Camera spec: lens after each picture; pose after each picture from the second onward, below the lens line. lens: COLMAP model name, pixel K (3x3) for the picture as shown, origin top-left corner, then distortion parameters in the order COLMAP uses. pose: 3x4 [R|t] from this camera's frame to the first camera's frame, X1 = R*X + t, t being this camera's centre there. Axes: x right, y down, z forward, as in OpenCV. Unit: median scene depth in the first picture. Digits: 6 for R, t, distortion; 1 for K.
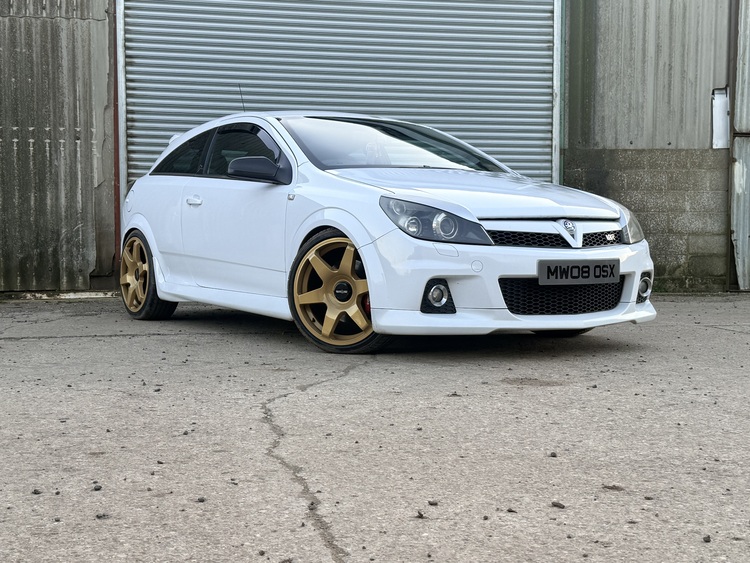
lens RADIAL K [[1050.1, 0, 375.0], [0, 1050.1, 281.5], [0, 0, 1]] dist [0.226613, 0.001660]
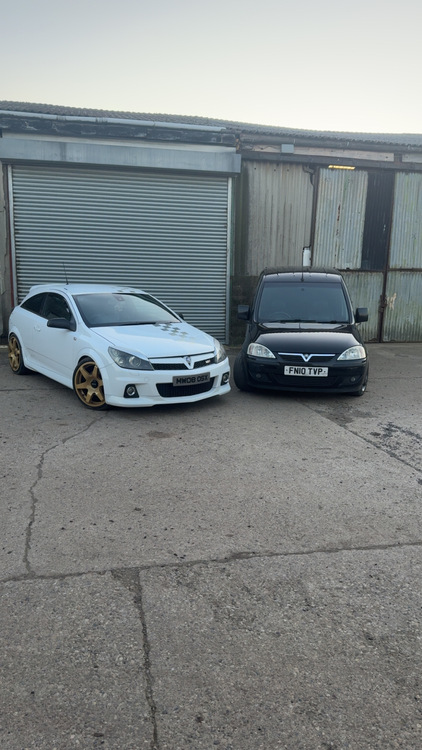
lens RADIAL K [[564.4, 0, 211.0], [0, 564.4, 375.0], [0, 0, 1]] dist [0.089261, 0.000193]
pose [[0.998304, 0.009600, 0.057419, 0.146581], [-0.018019, 0.988831, 0.147950, -0.189390], [-0.055357, -0.148734, 0.987327, -0.251538]]
